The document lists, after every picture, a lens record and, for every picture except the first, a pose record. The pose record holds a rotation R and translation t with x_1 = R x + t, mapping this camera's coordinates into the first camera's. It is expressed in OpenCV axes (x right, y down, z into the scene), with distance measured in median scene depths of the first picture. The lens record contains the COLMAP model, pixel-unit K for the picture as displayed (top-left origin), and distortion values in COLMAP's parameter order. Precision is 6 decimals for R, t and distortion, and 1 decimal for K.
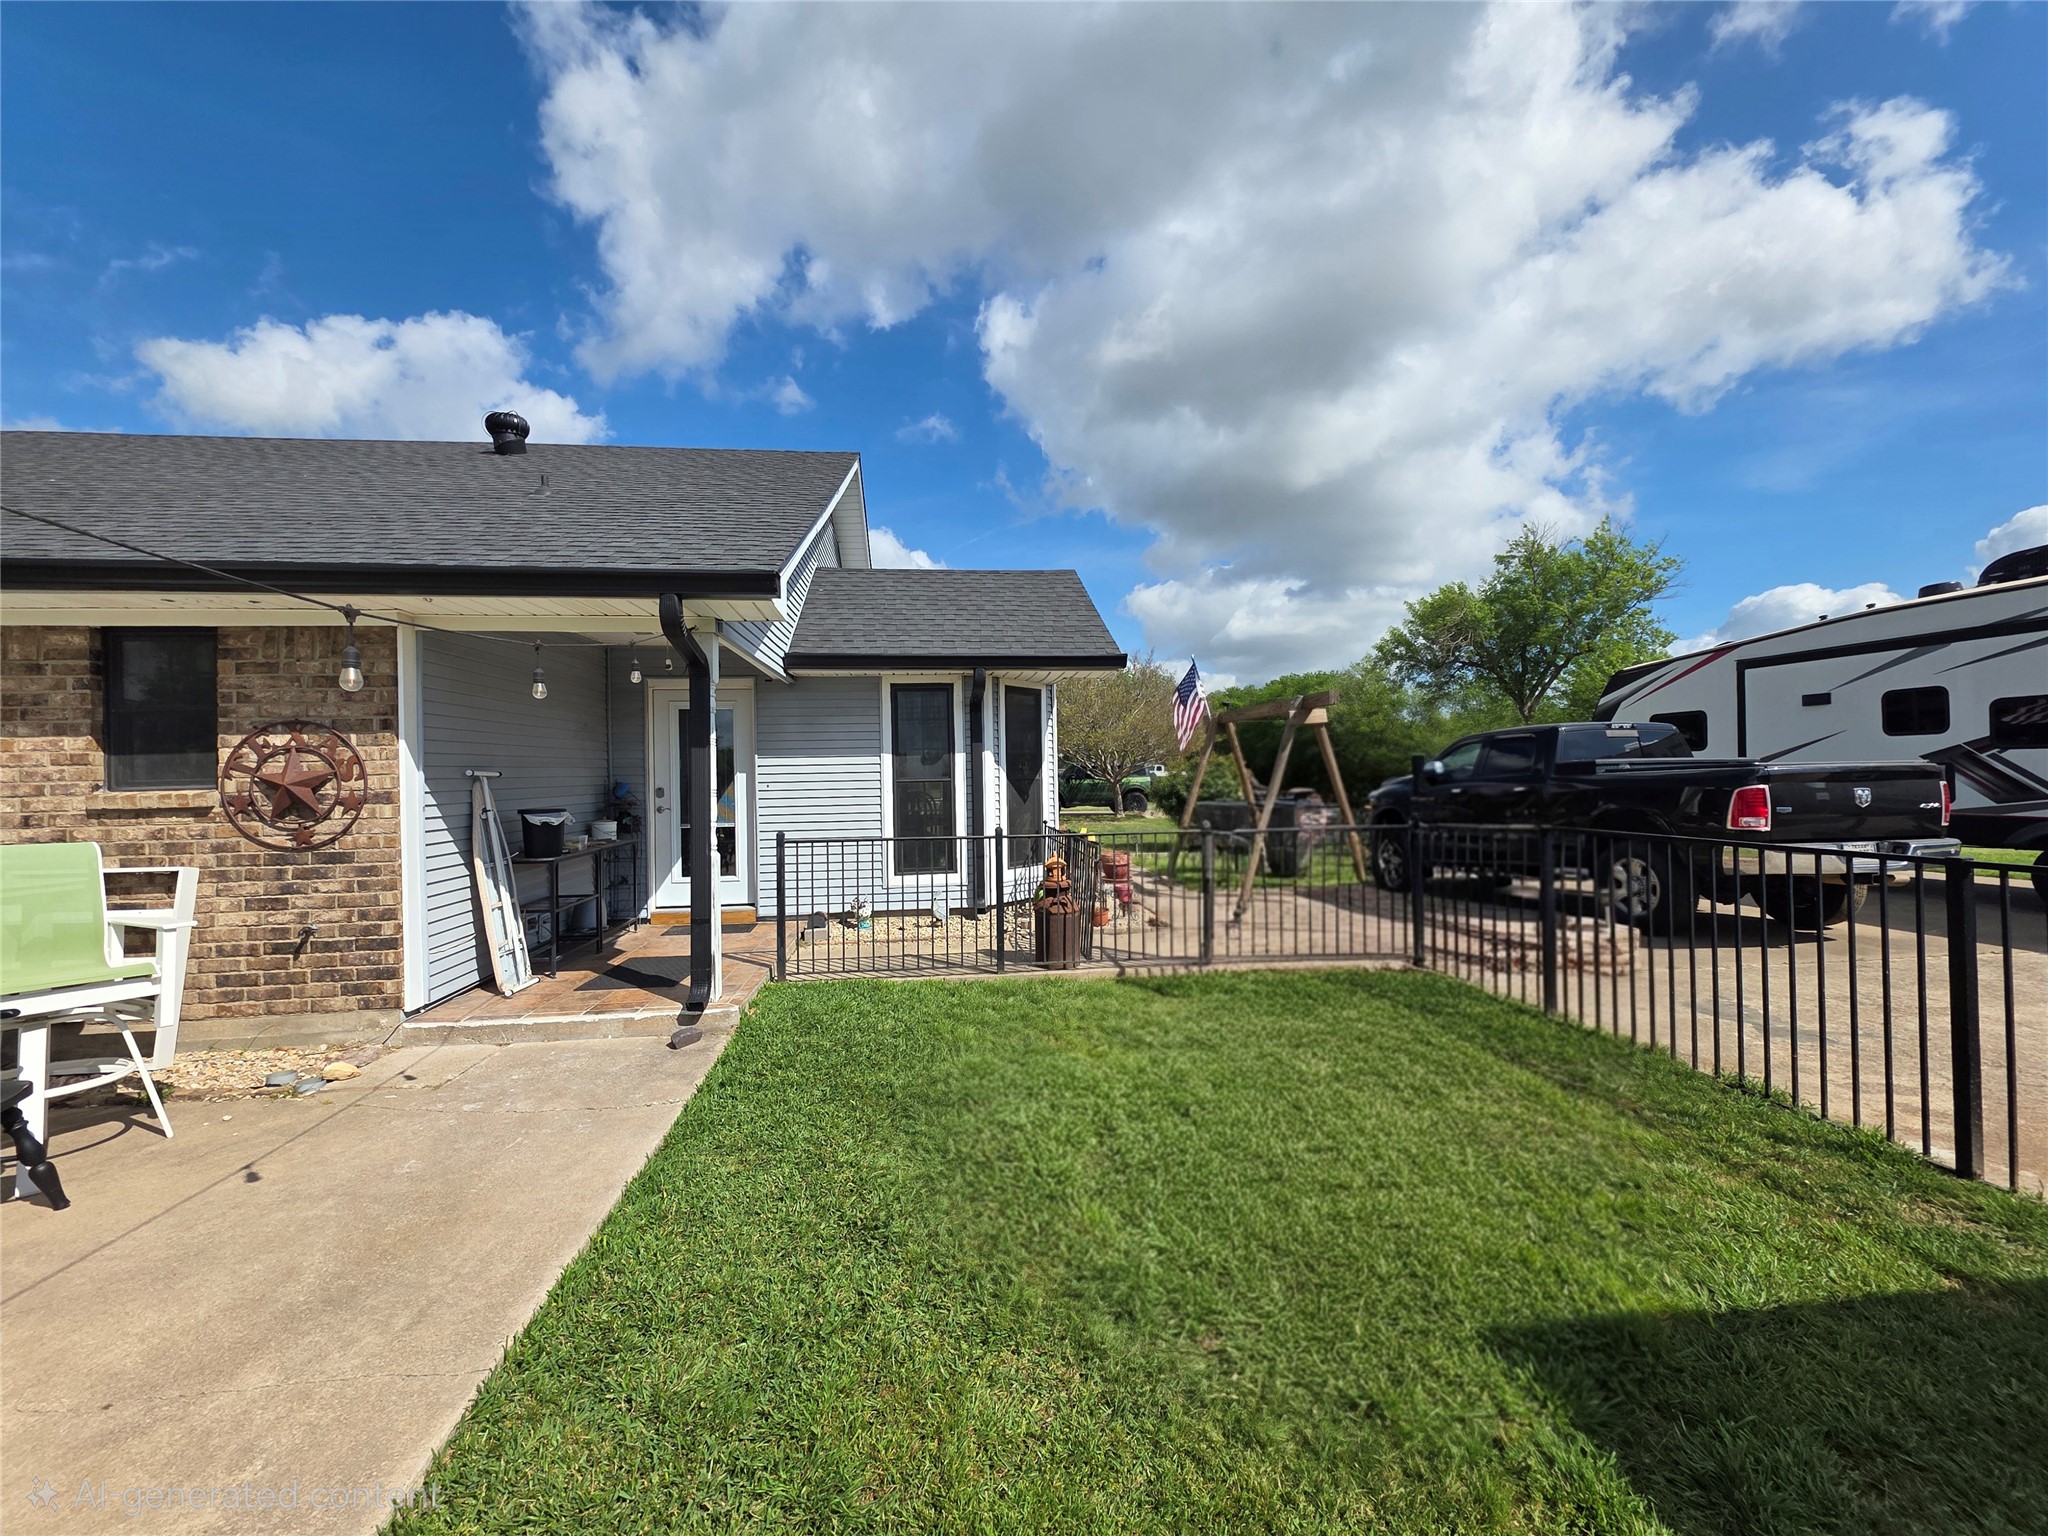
lens RADIAL K [[821.1, 0, 1031.7], [0, 821.1, 768.4], [0, 0, 1]] dist [0.003199, 0.000407]
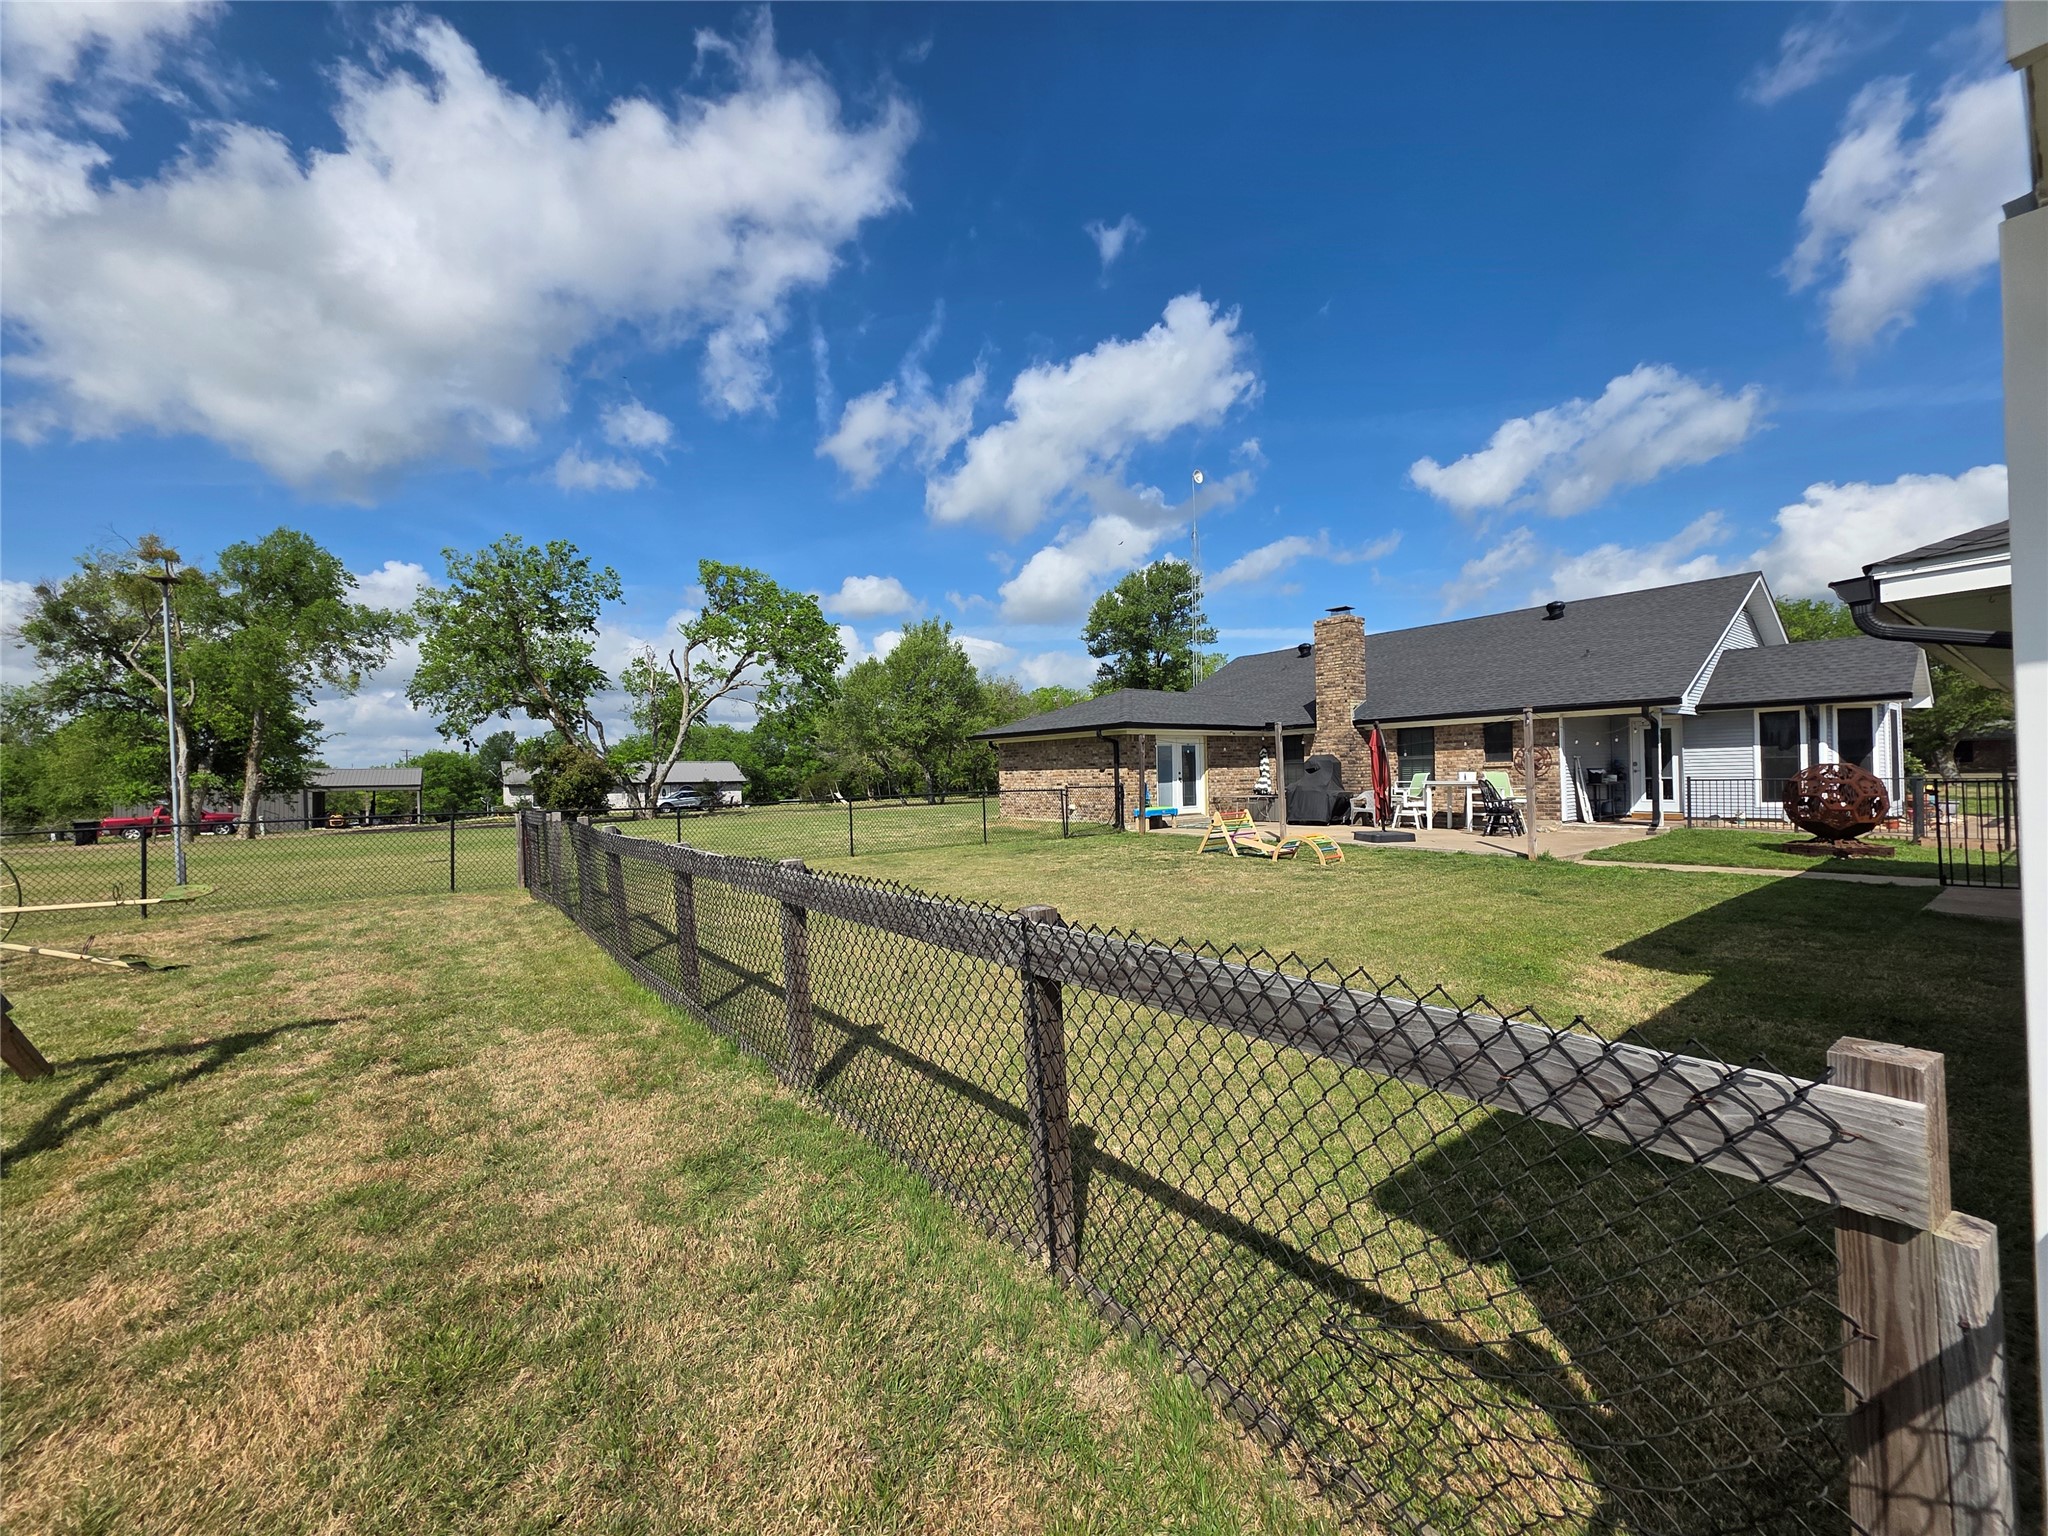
lens RADIAL K [[821.1, 0, 1019.1], [0, 821.1, 770.4], [0, 0, 1]] dist [0.003199, 0.000407]
pose [[0.505513, 0.000822, -0.862818, 0.730508], [0.017171, 0.999792, 0.011013, -0.010477], [0.862648, -0.020383, 0.505394, -1.815481]]
